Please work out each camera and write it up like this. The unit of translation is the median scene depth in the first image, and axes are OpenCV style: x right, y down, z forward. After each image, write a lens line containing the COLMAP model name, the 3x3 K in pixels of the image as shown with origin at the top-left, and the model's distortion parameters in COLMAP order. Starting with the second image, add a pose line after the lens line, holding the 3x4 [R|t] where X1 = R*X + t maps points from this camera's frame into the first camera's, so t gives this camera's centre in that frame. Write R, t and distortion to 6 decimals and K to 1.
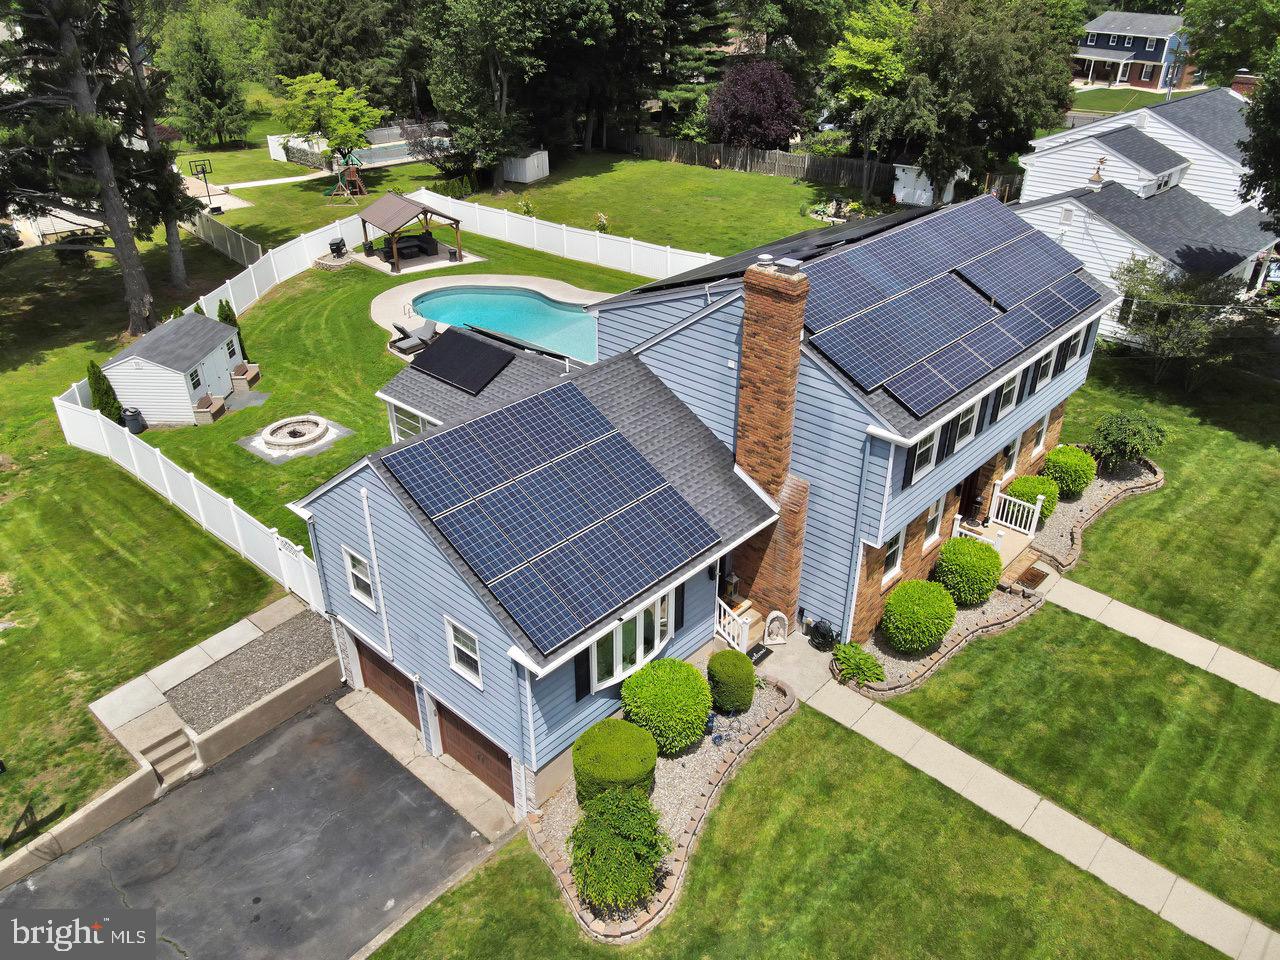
lens RADIAL K [[925.8, 0, 637.4], [0, 925.8, 479.0], [0, 0, 1]] dist [0.009512, 0.010425]
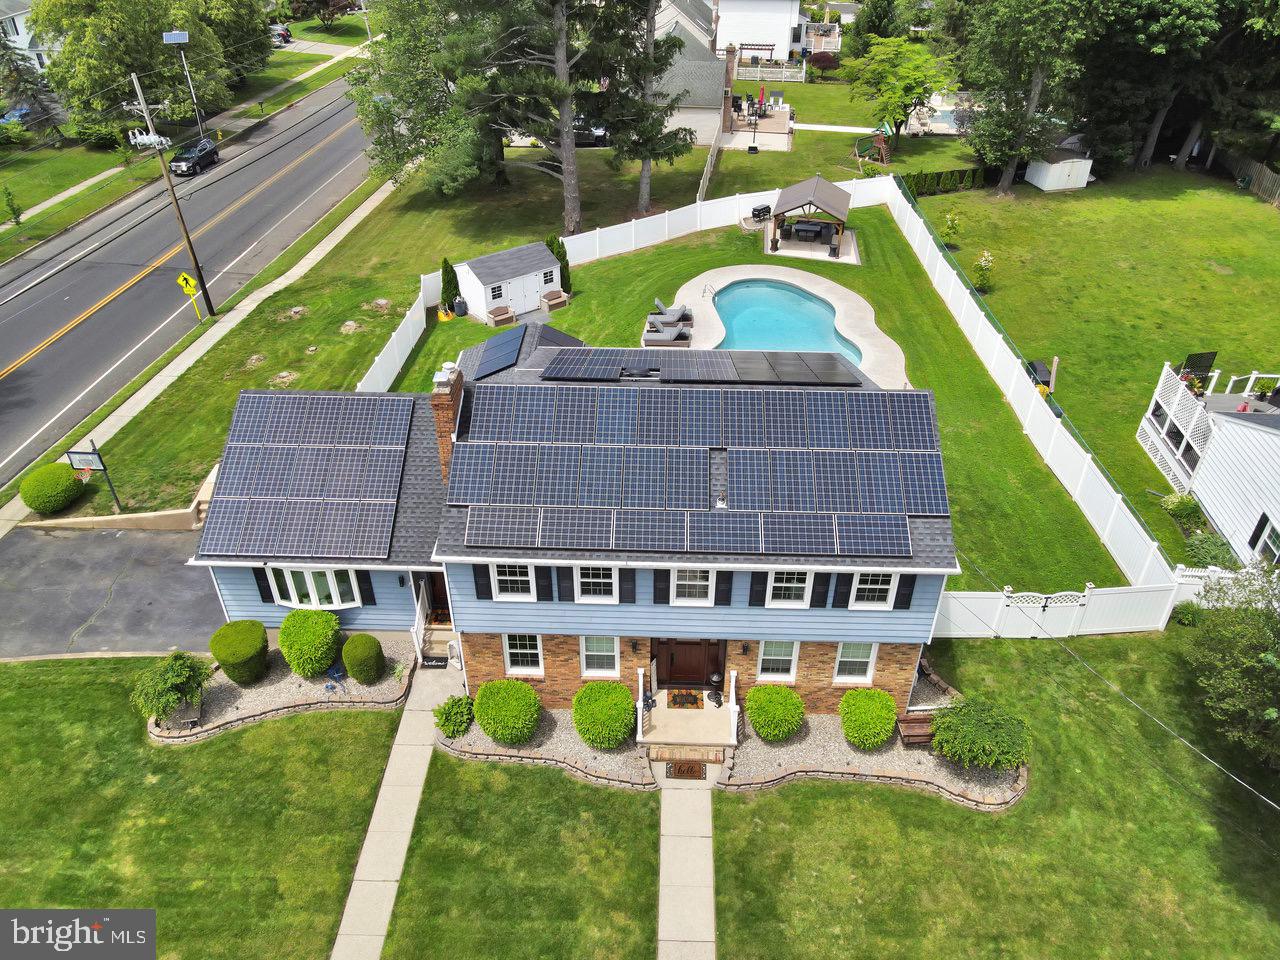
lens RADIAL K [[925.8, 0, 648.1], [0, 925.8, 485.0], [0, 0, 1]] dist [0.009512, 0.010425]
pose [[0.658722, 0.444745, -0.606867, 0.498898], [-0.378909, 0.892932, 0.243104, -0.221804], [0.650010, 0.069809, 0.756712, 0.127309]]
